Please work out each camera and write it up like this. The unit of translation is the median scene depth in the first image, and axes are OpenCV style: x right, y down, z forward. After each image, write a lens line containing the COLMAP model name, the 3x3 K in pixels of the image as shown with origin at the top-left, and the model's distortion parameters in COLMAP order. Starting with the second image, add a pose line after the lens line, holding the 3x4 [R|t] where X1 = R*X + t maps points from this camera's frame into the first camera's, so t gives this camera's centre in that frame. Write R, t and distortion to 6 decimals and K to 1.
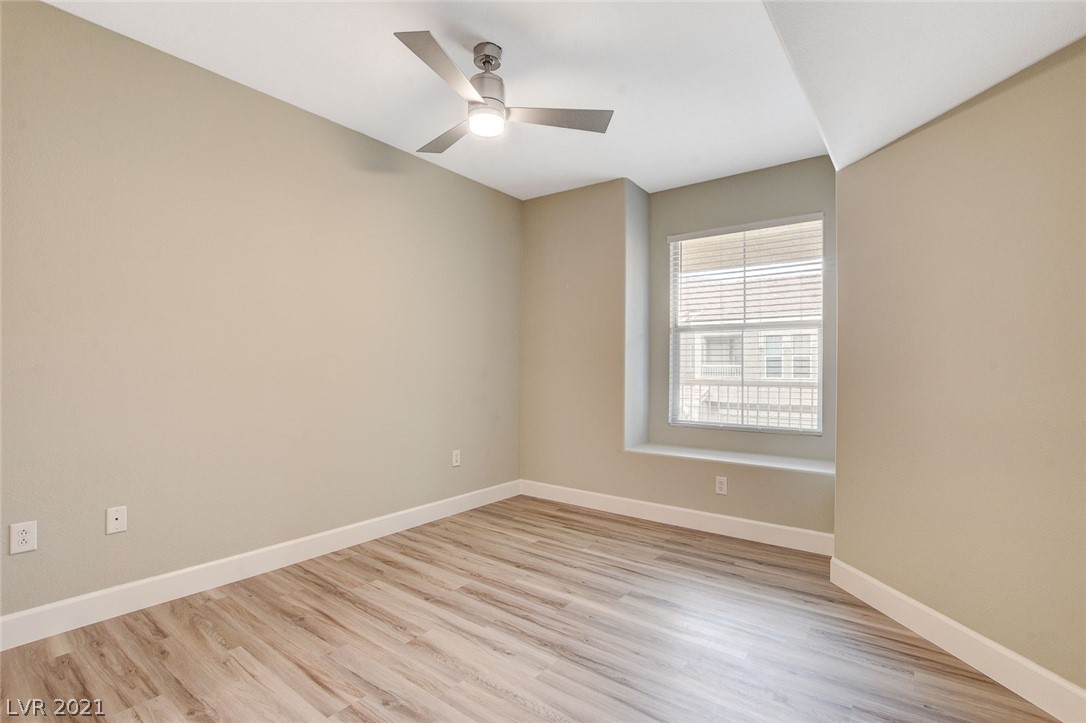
lens RADIAL K [[492.7, 0, 550.7], [0, 492.7, 362.0], [0, 0, 1]] dist [-0.029143, -0.000423]
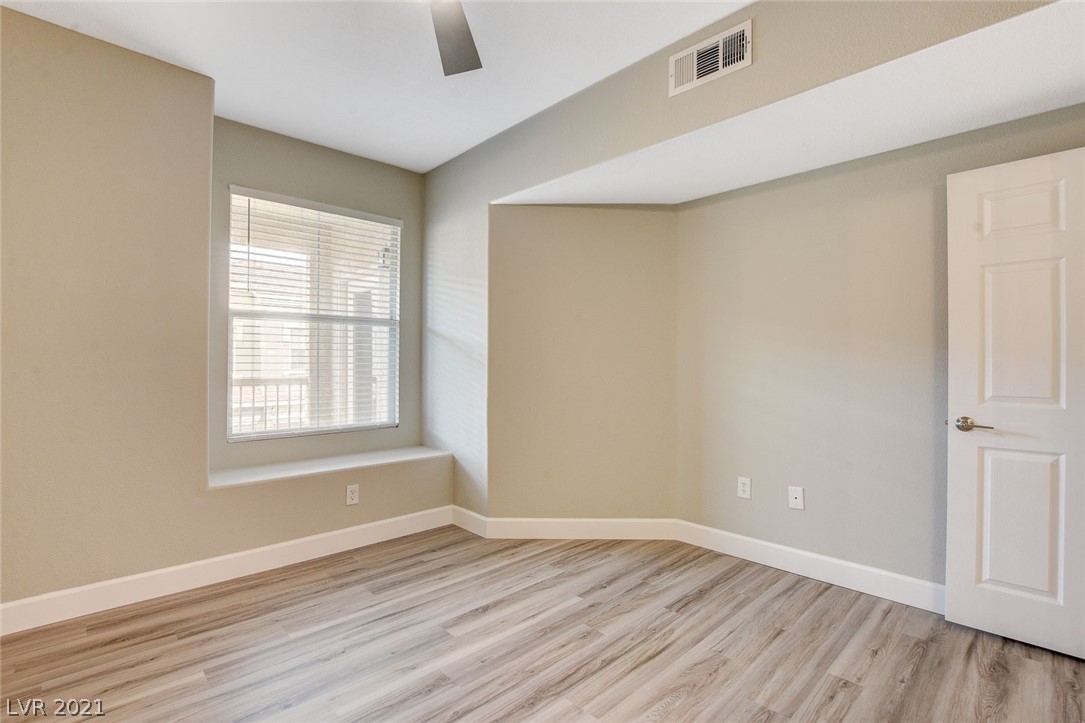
lens RADIAL K [[492.3, 0, 548.9], [0, 492.3, 362.5], [0, 0, 1]] dist [-0.029143, -0.000423]
pose [[0.175189, -0.000828, 0.984535, -0.571836], [-0.006169, 0.999979, 0.001938, 0.007947], [-0.984516, -0.006413, 0.175180, 0.598363]]
